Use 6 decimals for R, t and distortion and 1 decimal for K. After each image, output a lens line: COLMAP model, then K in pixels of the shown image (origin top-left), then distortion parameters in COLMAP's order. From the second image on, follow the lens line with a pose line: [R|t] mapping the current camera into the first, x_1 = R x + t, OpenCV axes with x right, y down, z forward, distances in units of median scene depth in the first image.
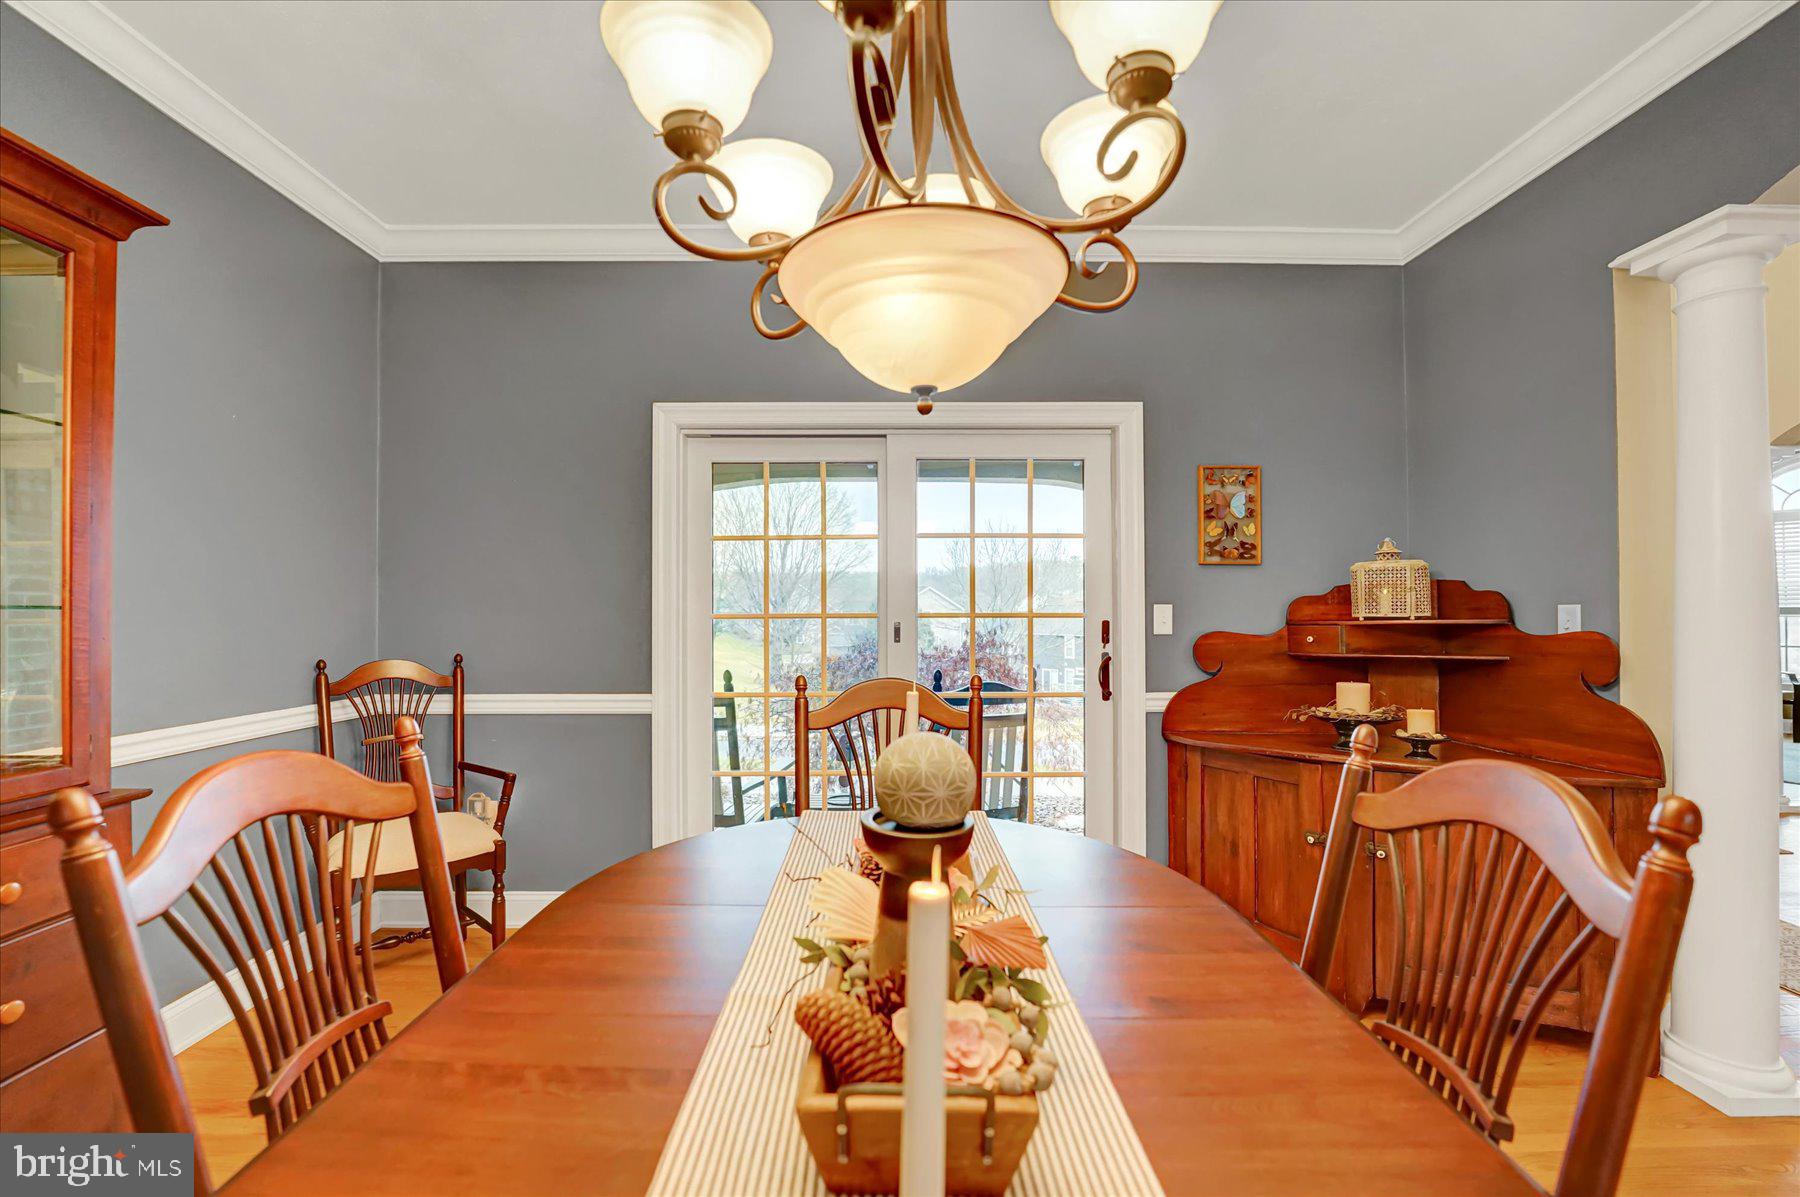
lens RADIAL K [[743.6, 0, 884.6], [0, 743.6, 611.2], [0, 0, 1]] dist [-0.019238, -0.000081]
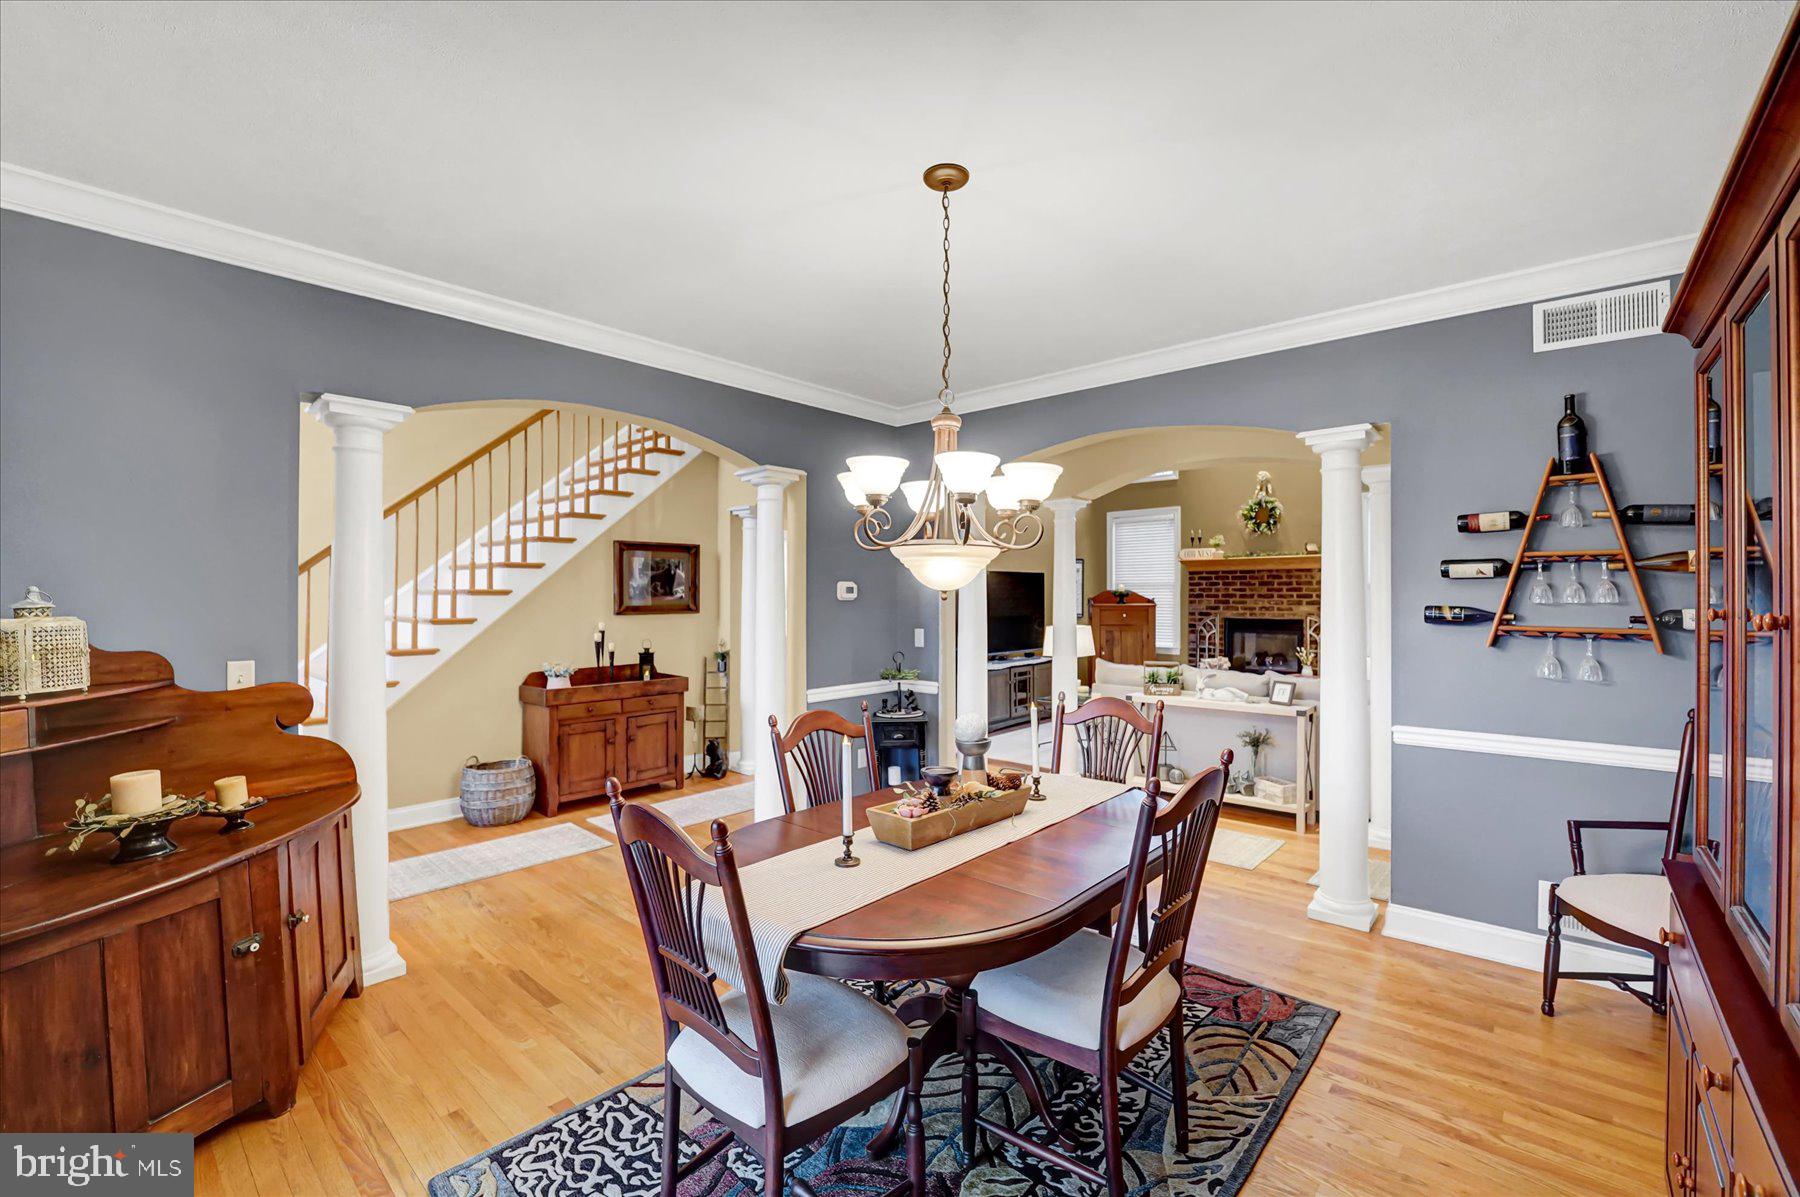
lens RADIAL K [[743.6, 0, 897.9], [0, 743.6, 596.6], [0, 0, 1]] dist [-0.019238, -0.000081]
pose [[-0.739806, 0.005270, 0.672800, -0.468840], [0.005353, 0.999984, -0.001946, -0.082136], [-0.672799, 0.002162, -0.739822, 0.932220]]
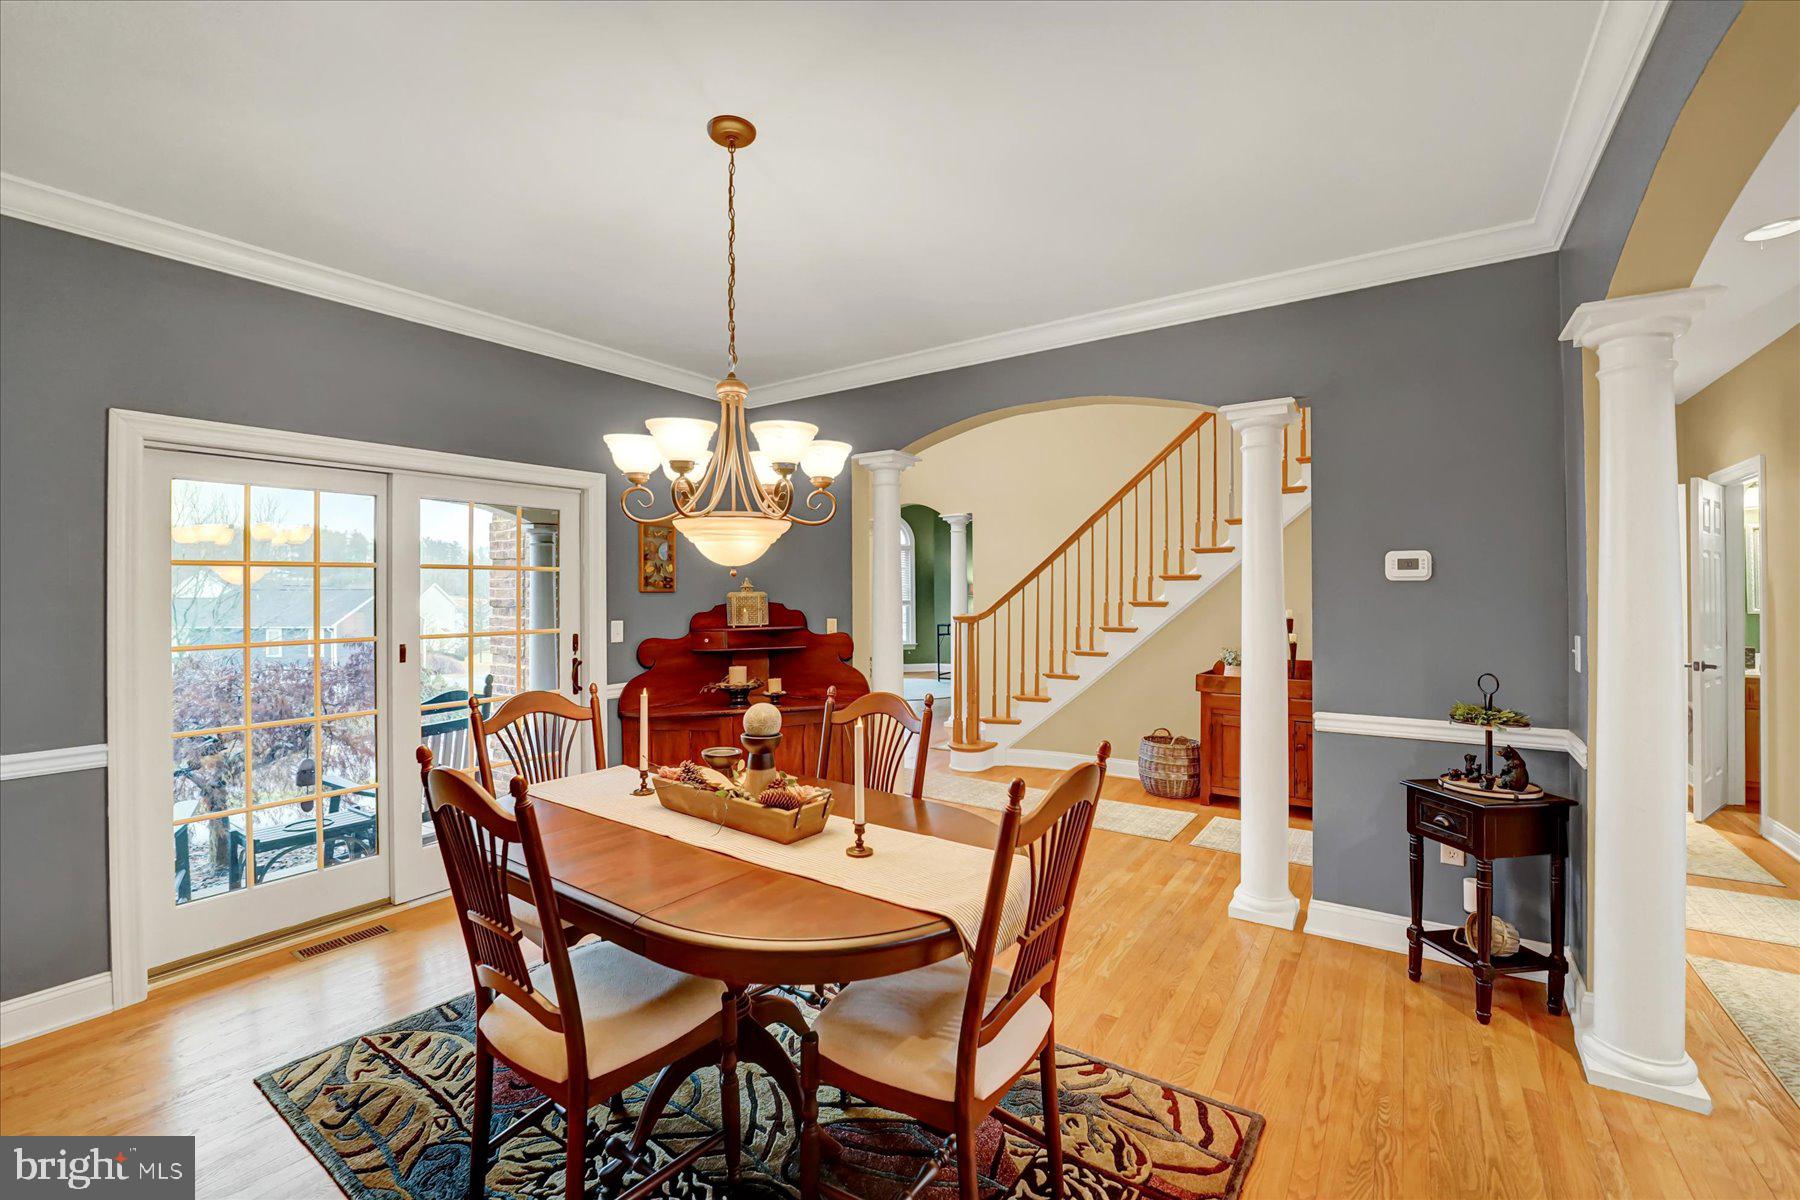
lens RADIAL K [[743.6, 0, 909.7], [0, 743.6, 590.1], [0, 0, 1]] dist [-0.019238, -0.000081]
pose [[0.567182, 0.002262, 0.823590, -0.490041], [0.003247, 0.999982, -0.004982, -0.061635], [-0.823586, 0.005500, 0.567164, -0.258420]]
